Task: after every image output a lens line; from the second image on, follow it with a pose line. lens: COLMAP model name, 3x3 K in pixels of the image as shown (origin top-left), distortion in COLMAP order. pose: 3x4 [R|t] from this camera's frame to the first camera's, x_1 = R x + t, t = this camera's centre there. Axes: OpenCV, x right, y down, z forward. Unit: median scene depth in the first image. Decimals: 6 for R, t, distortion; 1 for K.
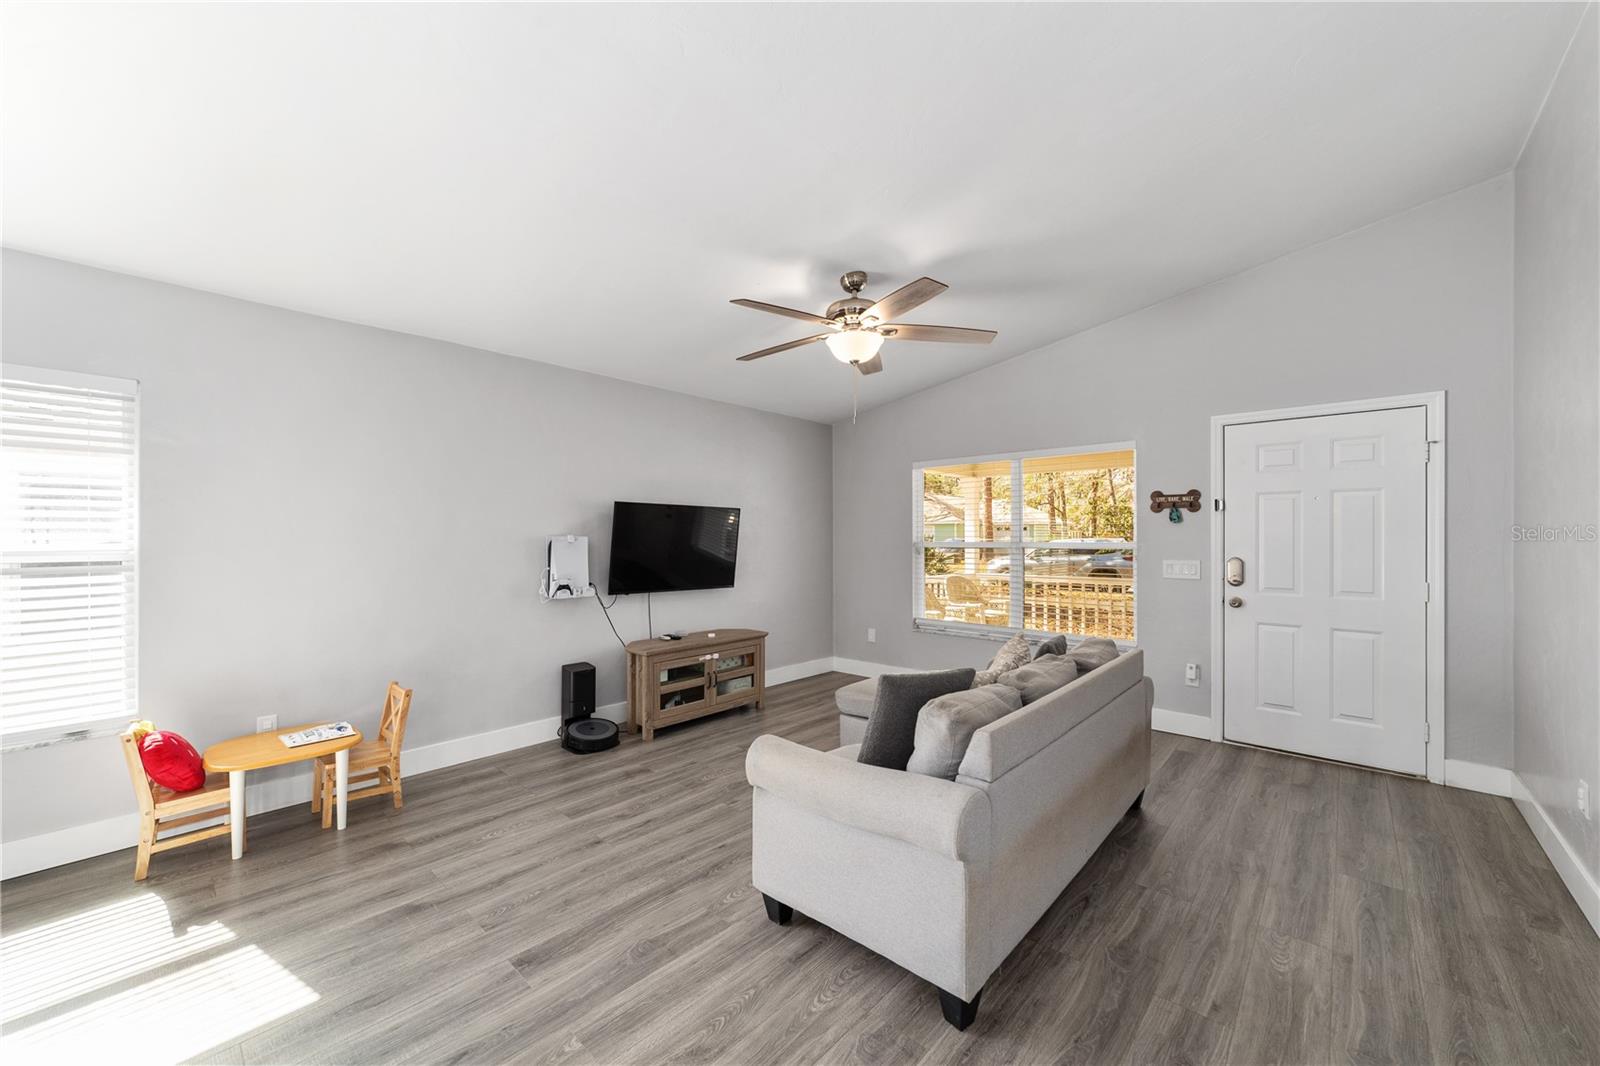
lens RADIAL K [[615.1, 0, 793.5], [0, 615.1, 507.5], [0, 0, 1]] dist [-0.010154, 0.004301]
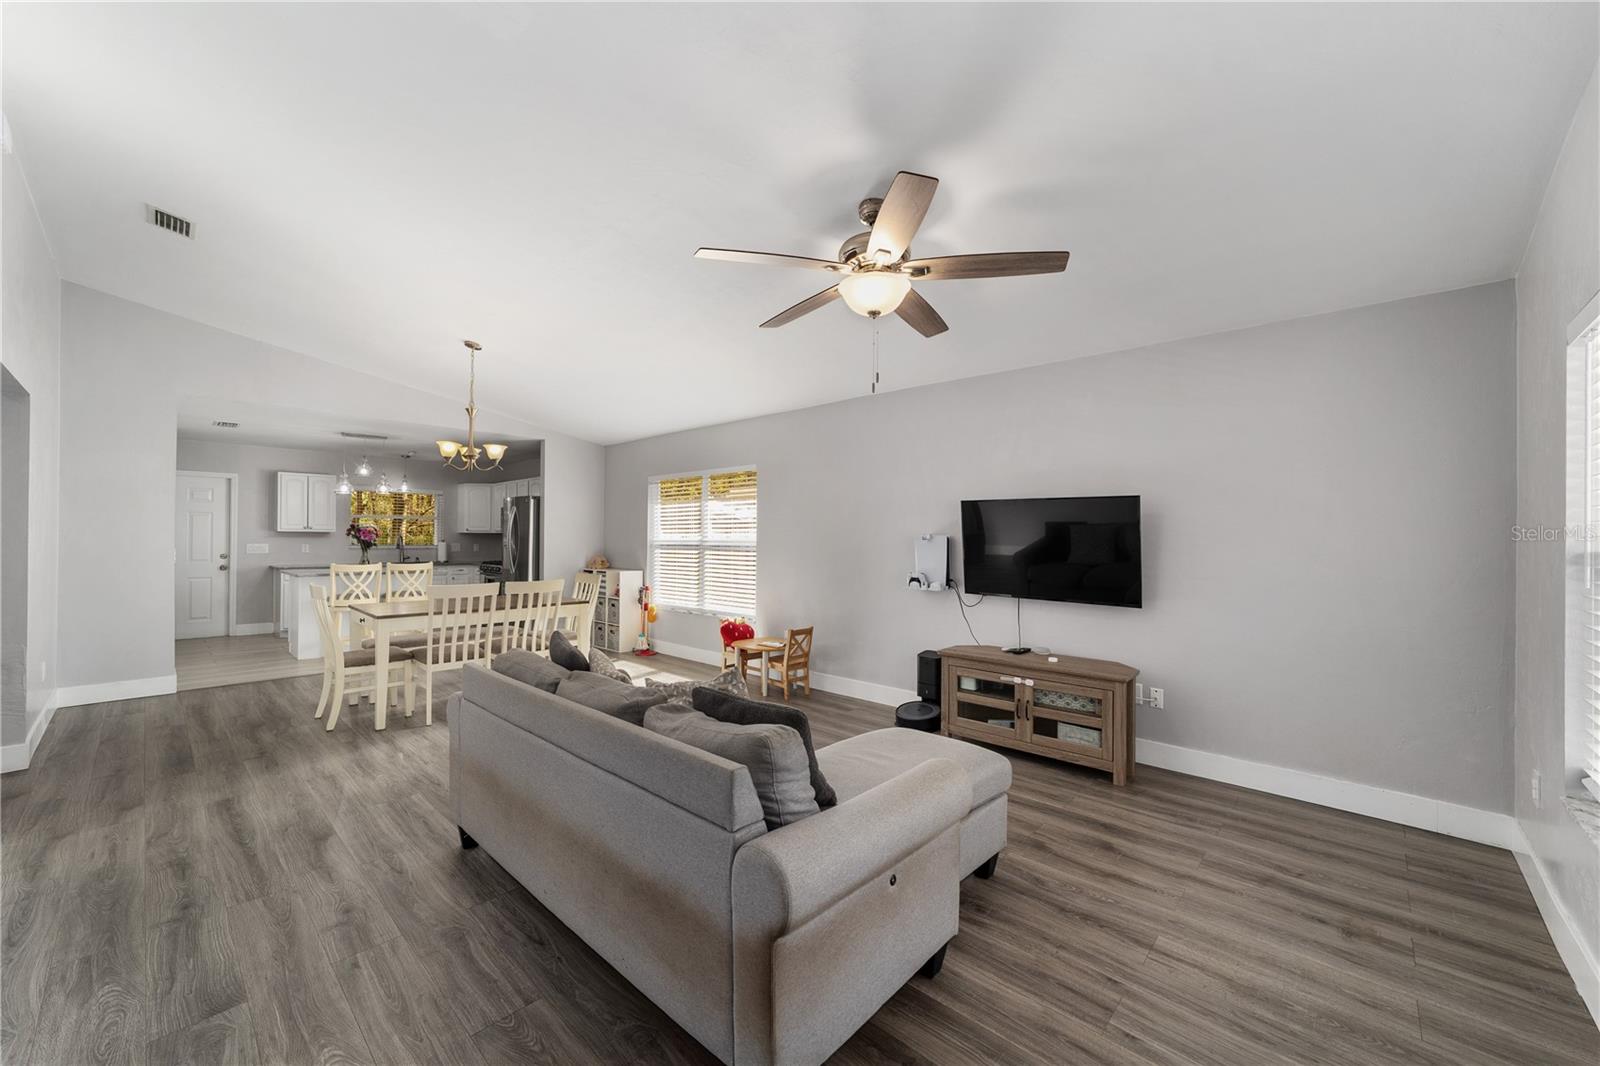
lens RADIAL K [[615.1, 0, 790.8], [0, 615.1, 532.4], [0, 0, 1]] dist [-0.010154, 0.004301]
pose [[-0.010590, -0.007677, -0.999914, 0.784605], [0.042140, 0.999079, -0.008116, 0.042827], [0.999056, -0.042222, -0.010256, 0.804777]]
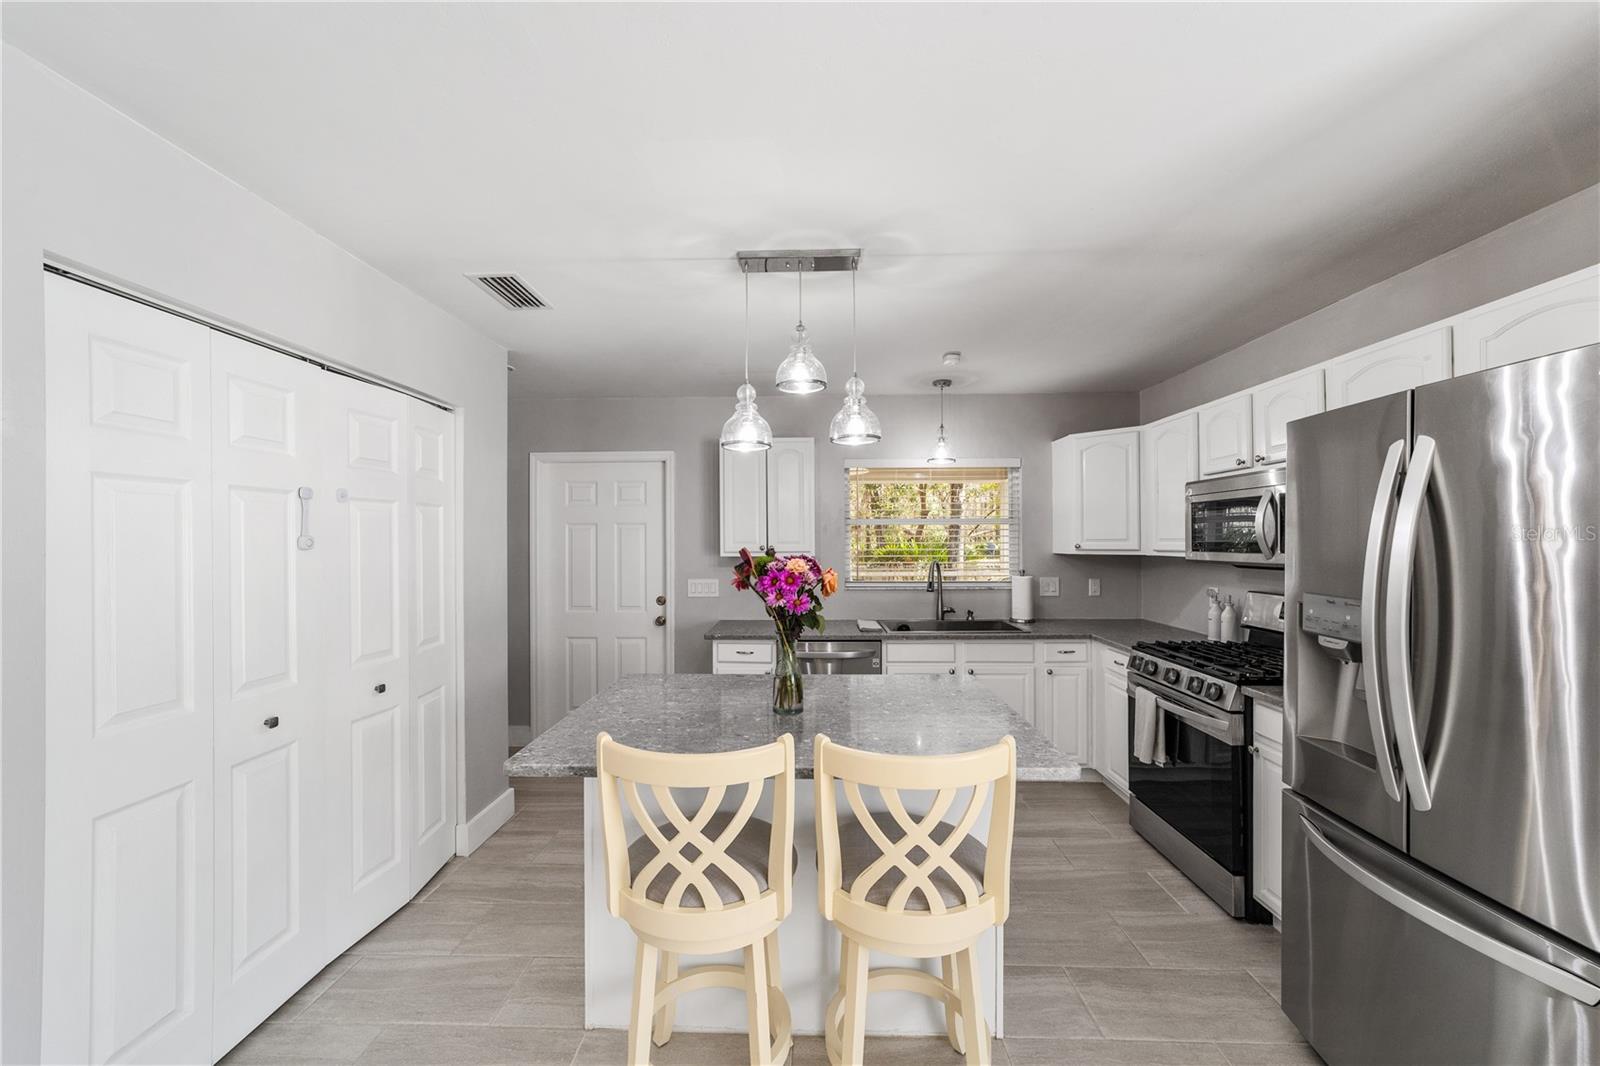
lens RADIAL K [[615.1, 0, 799.1], [0, 615.1, 537.4], [0, 0, 1]] dist [-0.010154, 0.004301]
pose [[-0.749233, 0.001240, -0.662306, -0.653965], [0.037465, 0.998476, -0.040513, -0.034922], [0.661246, -0.055167, -0.748138, -0.063372]]
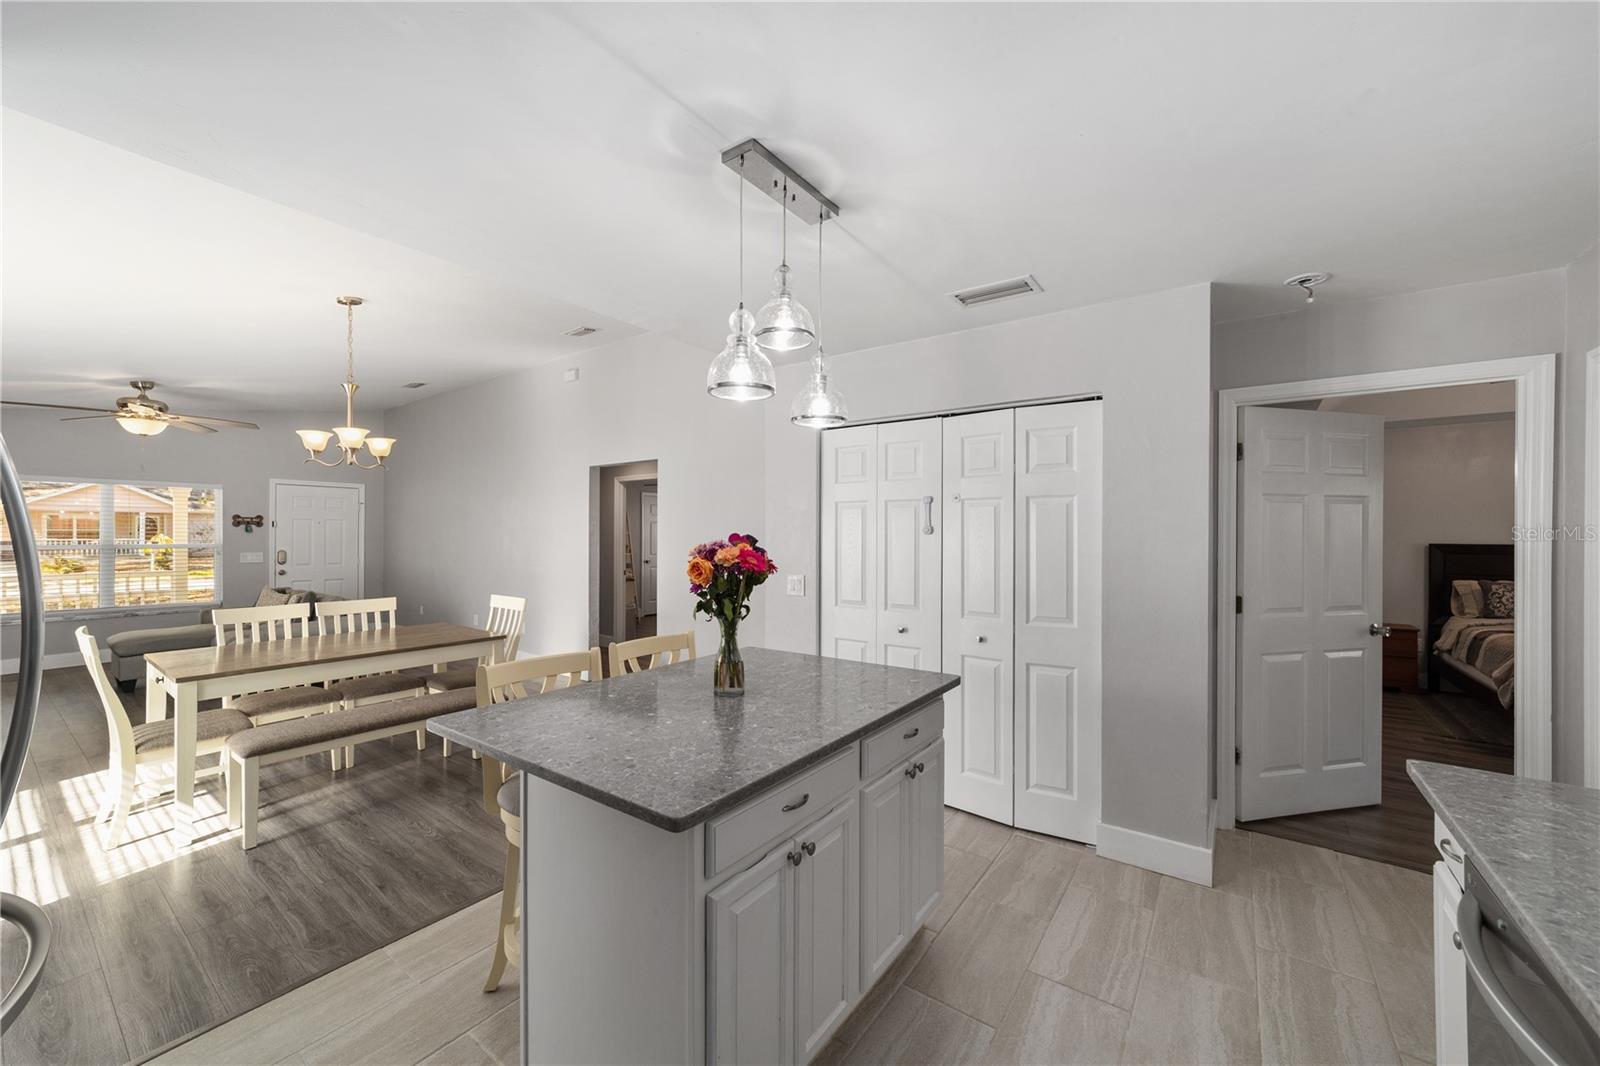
lens RADIAL K [[615.1, 0, 794.8], [0, 615.1, 533.7], [0, 0, 1]] dist [-0.010154, 0.004301]
pose [[-0.118115, 0.000591, 0.993000, -1.499124], [-0.051001, 0.998676, -0.006661, -0.046685], [-0.991689, -0.051430, -0.117928, -0.441312]]
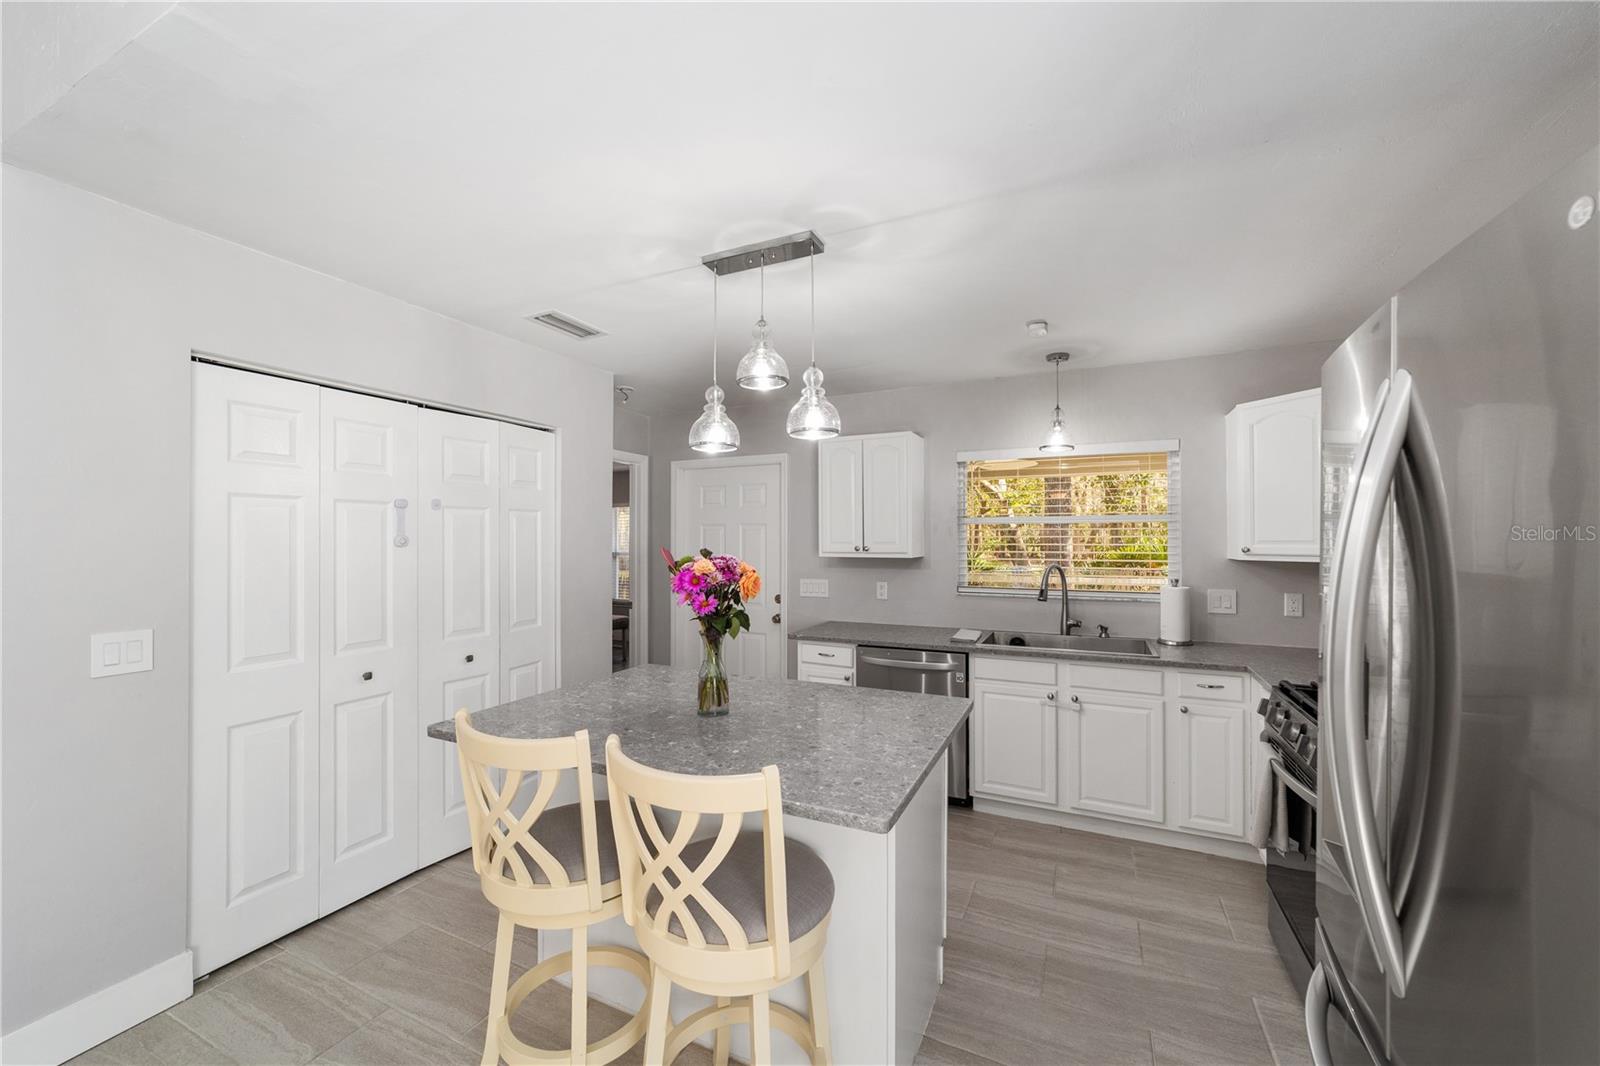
lens RADIAL K [[615.1, 0, 795.4], [0, 615.1, 535.0], [0, 0, 1]] dist [-0.010154, 0.004301]
pose [[-0.954524, -0.001443, -0.298132, -0.896075], [0.016307, 0.998239, -0.057038, -0.028226], [0.297689, -0.059306, -0.952819, 0.048816]]
